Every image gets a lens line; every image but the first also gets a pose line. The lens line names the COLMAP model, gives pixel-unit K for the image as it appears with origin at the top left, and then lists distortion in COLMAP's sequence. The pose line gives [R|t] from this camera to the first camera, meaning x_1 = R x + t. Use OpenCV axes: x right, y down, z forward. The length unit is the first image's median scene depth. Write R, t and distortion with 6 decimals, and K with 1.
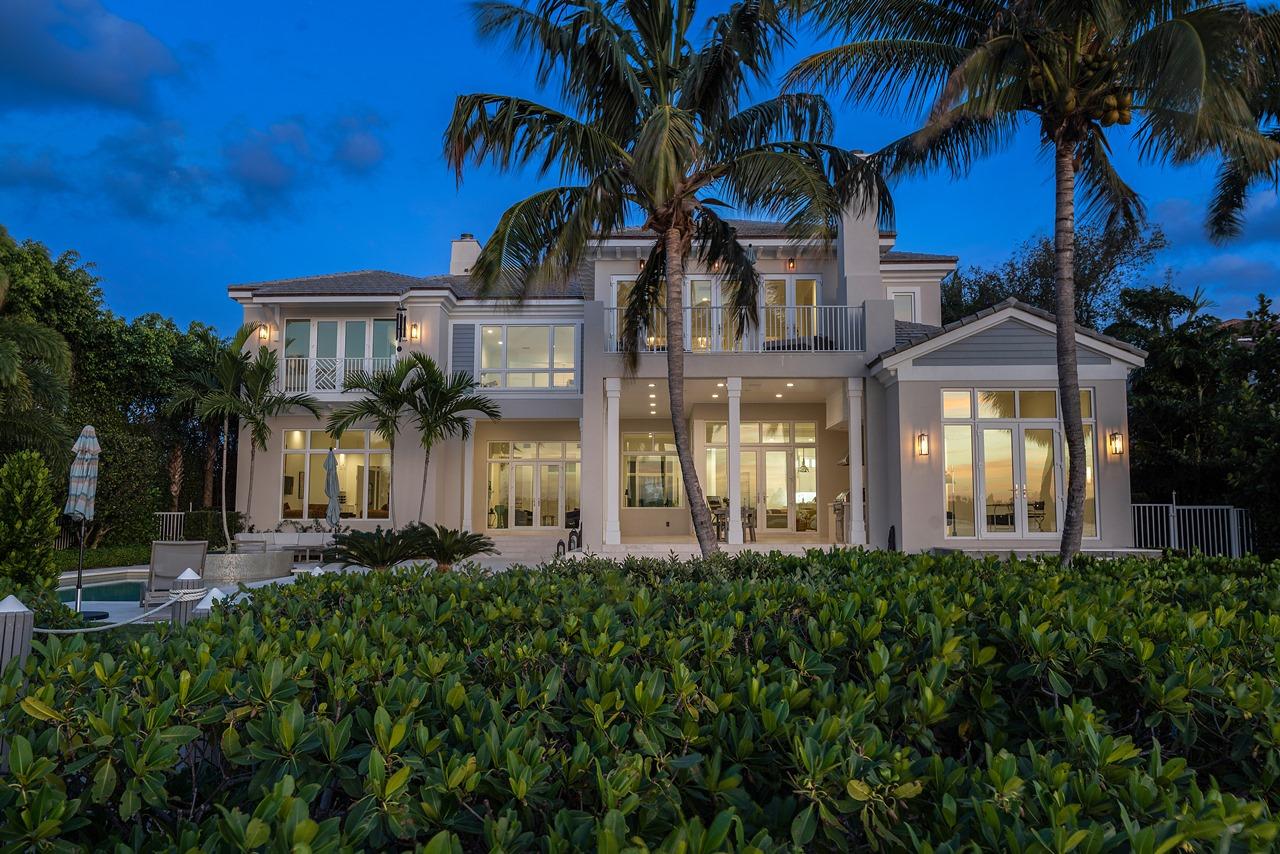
lens RADIAL K [[911.4, 0, 640.0], [0, 911.4, 427.0], [0, 0, 1]] dist [0.006863, 0.002206]
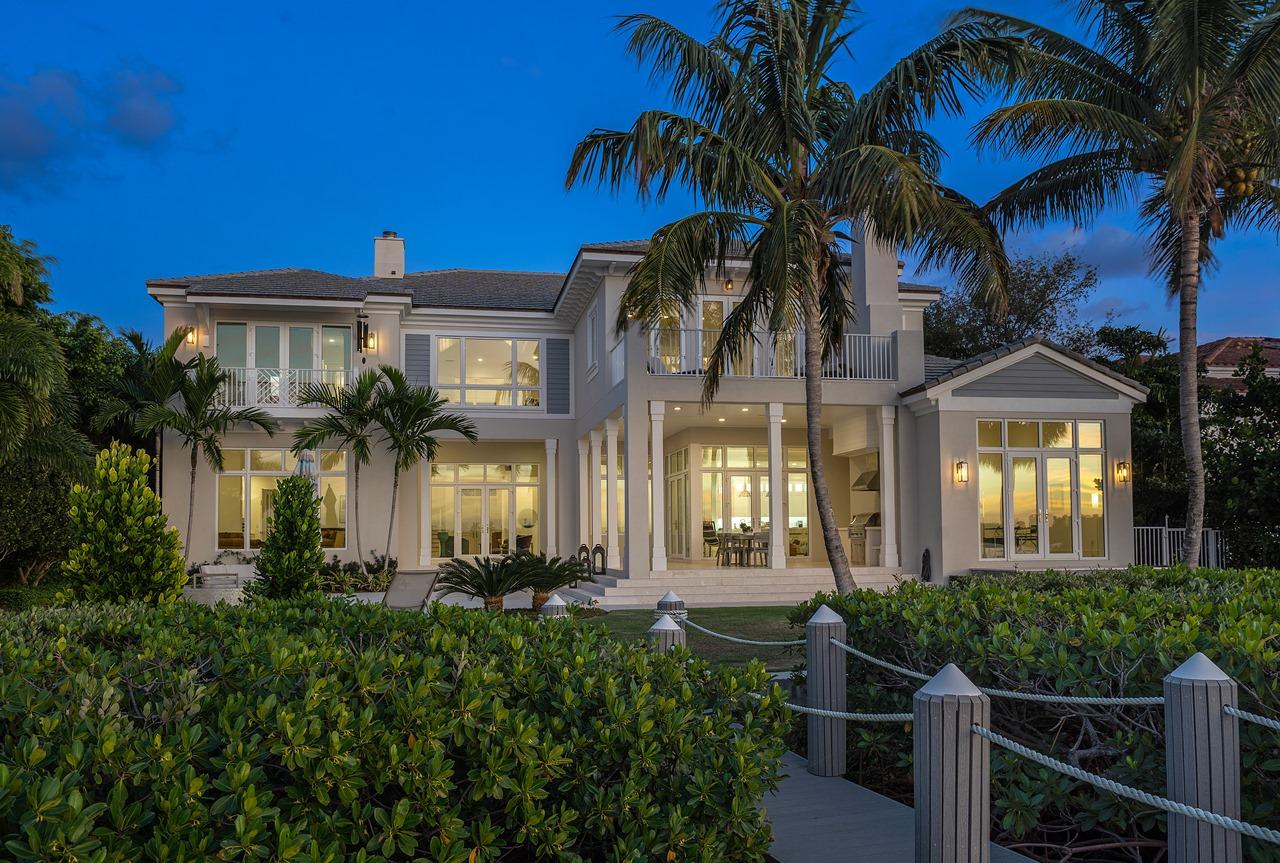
lens RADIAL K [[1007.4, 0, 639.9], [0, 1007.4, 486.1], [0, 0, 1]] dist [0.006665, 0.003428]
pose [[0.976314, 0.003232, 0.216333, -0.216825], [-0.011874, 0.999182, 0.038661, -0.003321], [-0.216031, -0.040314, 0.975554, -0.040439]]
